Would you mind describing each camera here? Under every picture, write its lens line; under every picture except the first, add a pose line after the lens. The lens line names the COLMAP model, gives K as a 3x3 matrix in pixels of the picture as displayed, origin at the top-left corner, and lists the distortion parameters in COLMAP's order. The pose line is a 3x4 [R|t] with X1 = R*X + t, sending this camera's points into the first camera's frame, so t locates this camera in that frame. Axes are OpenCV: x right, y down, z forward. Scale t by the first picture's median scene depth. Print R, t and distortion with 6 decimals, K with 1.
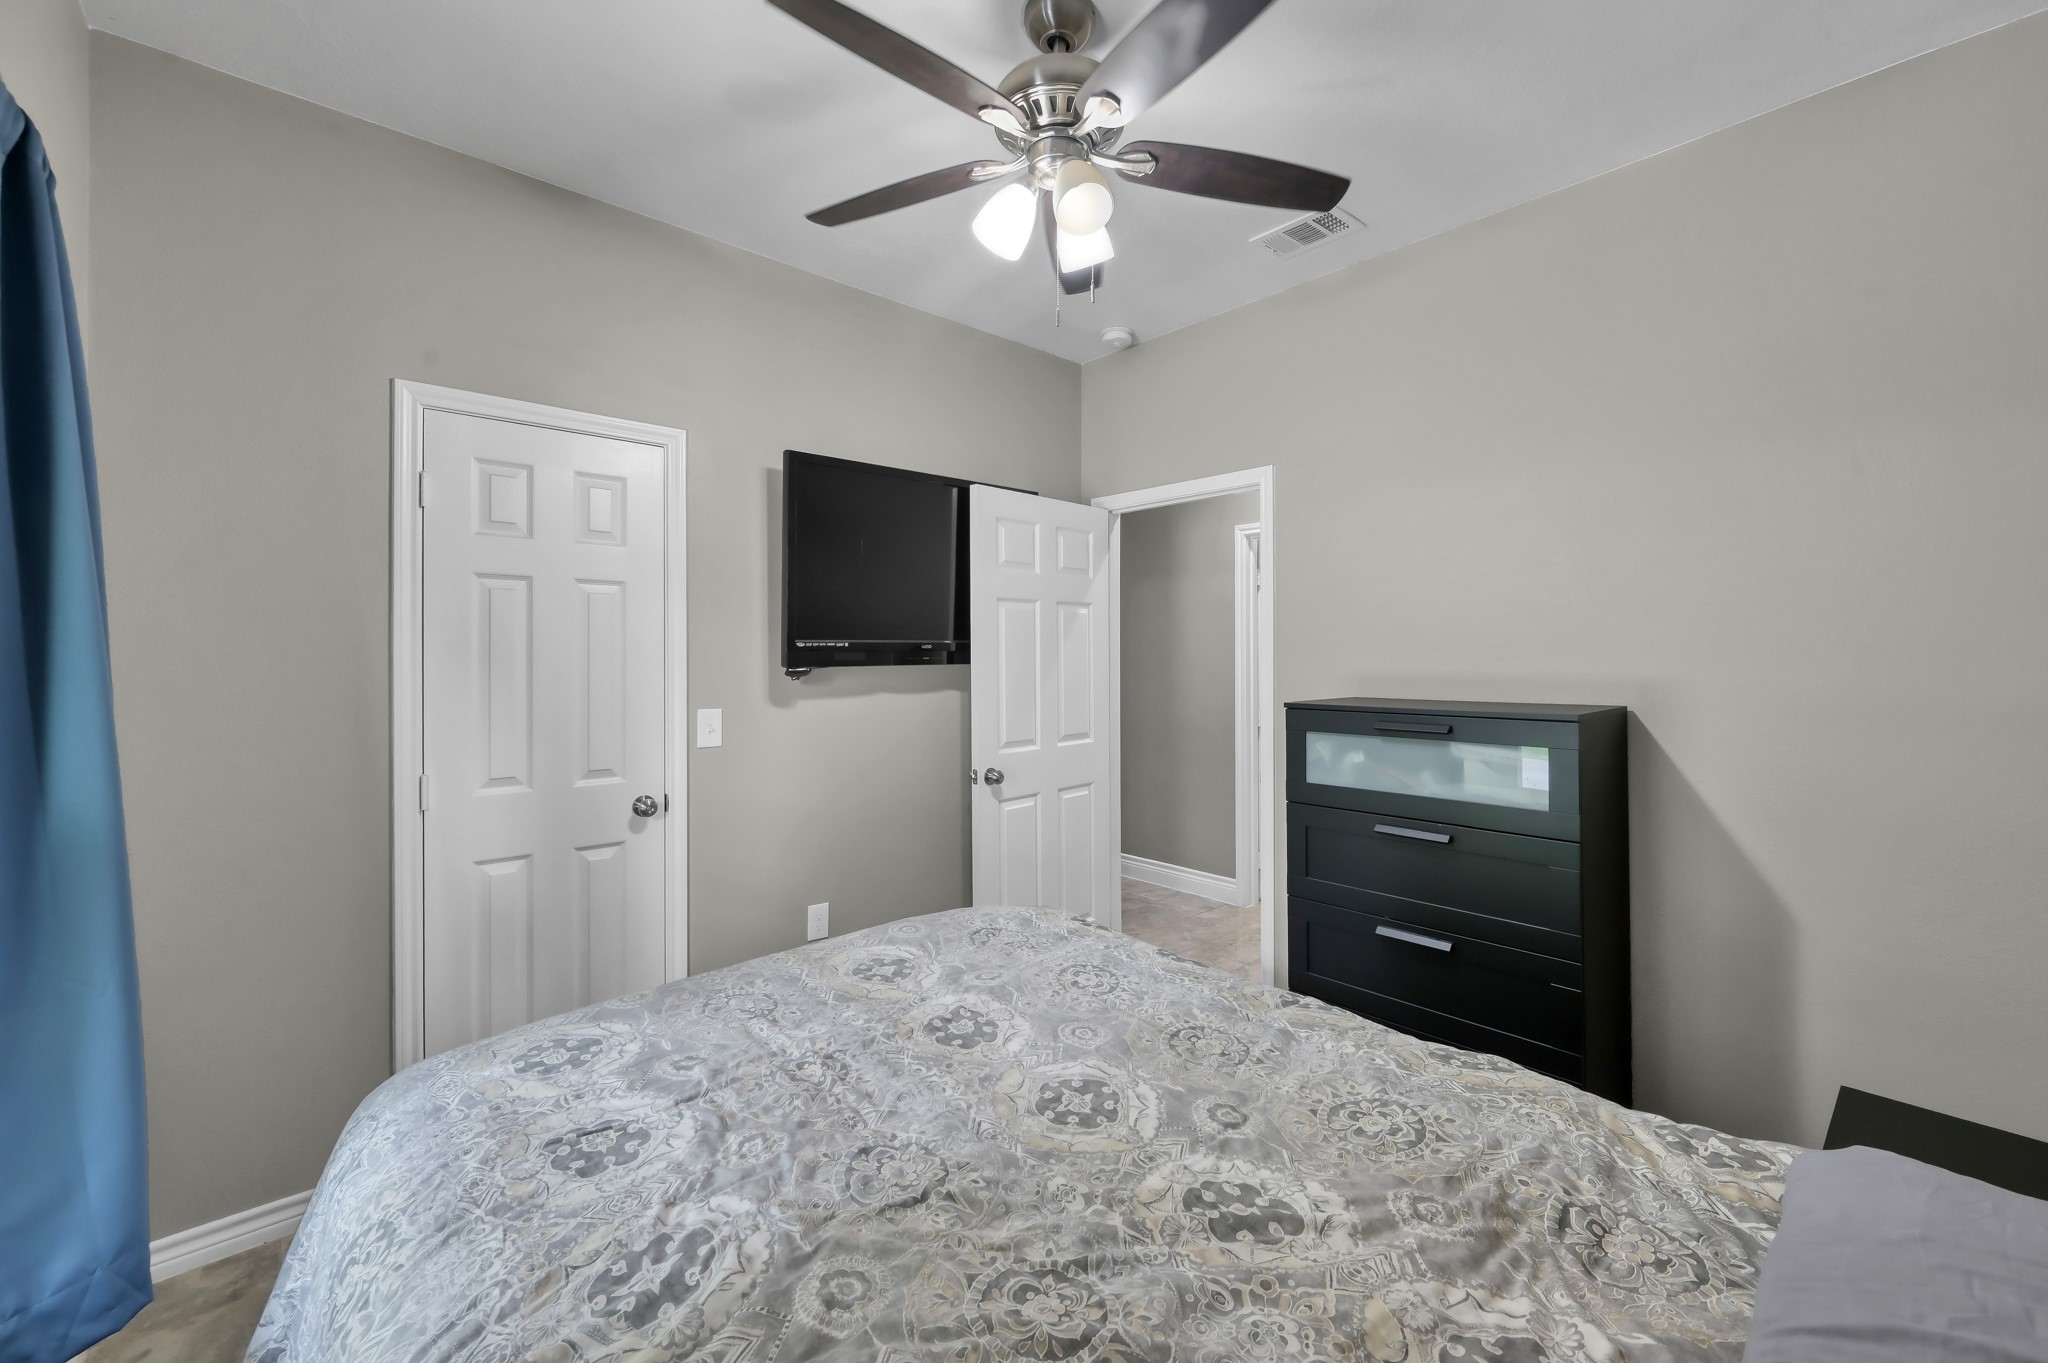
lens RADIAL K [[812.9, 0, 1020.2], [0, 812.9, 667.5], [0, 0, 1]] dist [-0.001661, 0.000063]
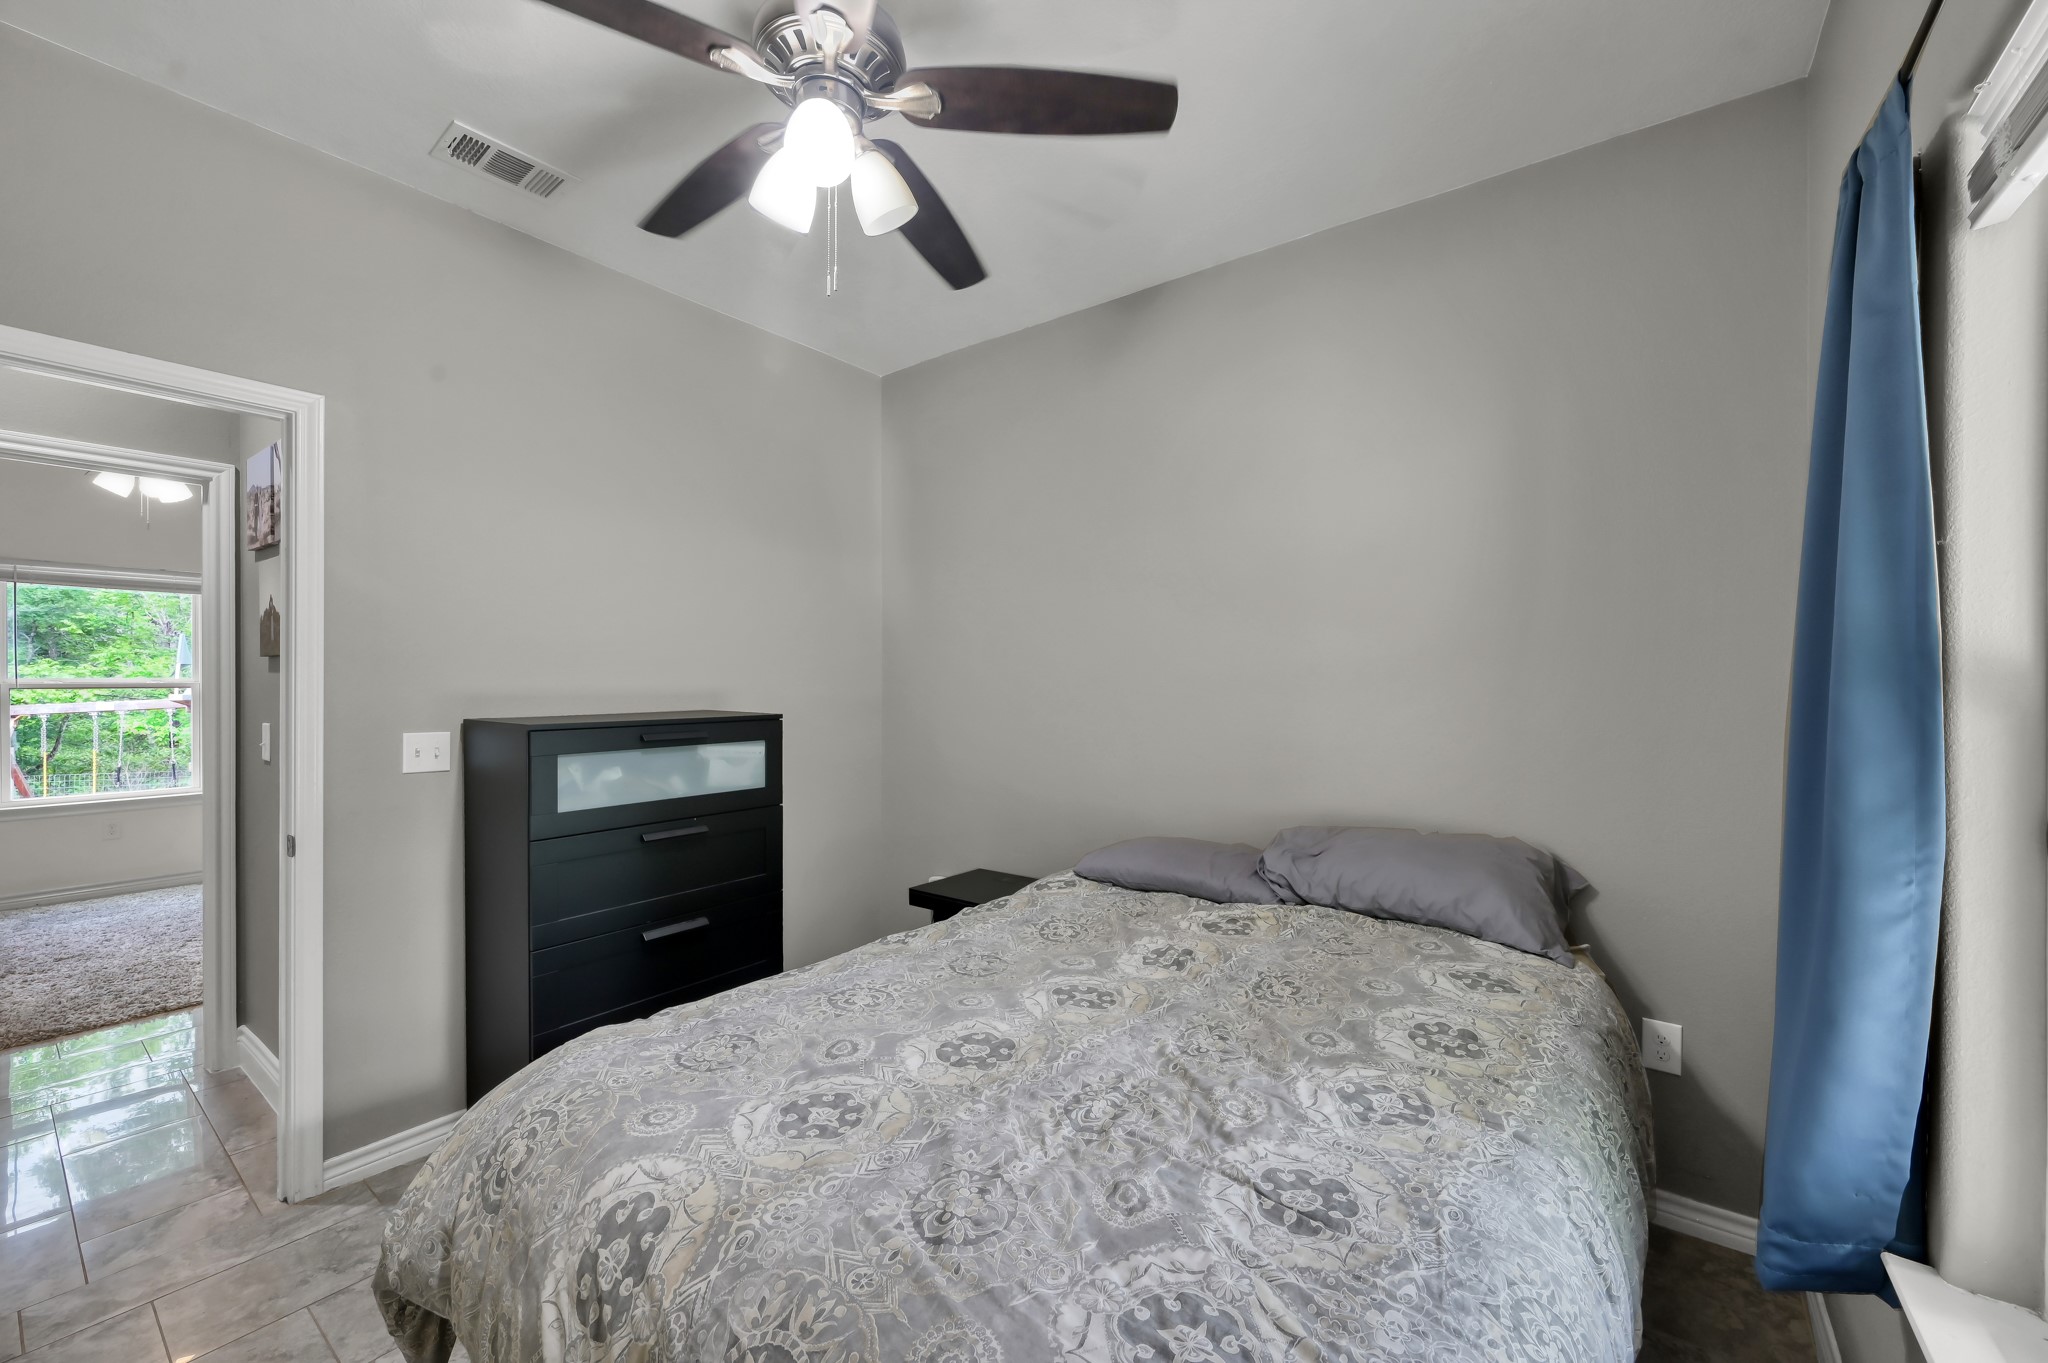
lens RADIAL K [[812.9, 0, 1019.4], [0, 812.9, 681.6], [0, 0, 1]] dist [-0.001661, 0.000063]
pose [[-0.190634, 0.000442, 0.981661, -0.903233], [0.010698, 0.999941, 0.001627, 0.003691], [-0.981603, 0.010812, -0.190627, 0.991537]]
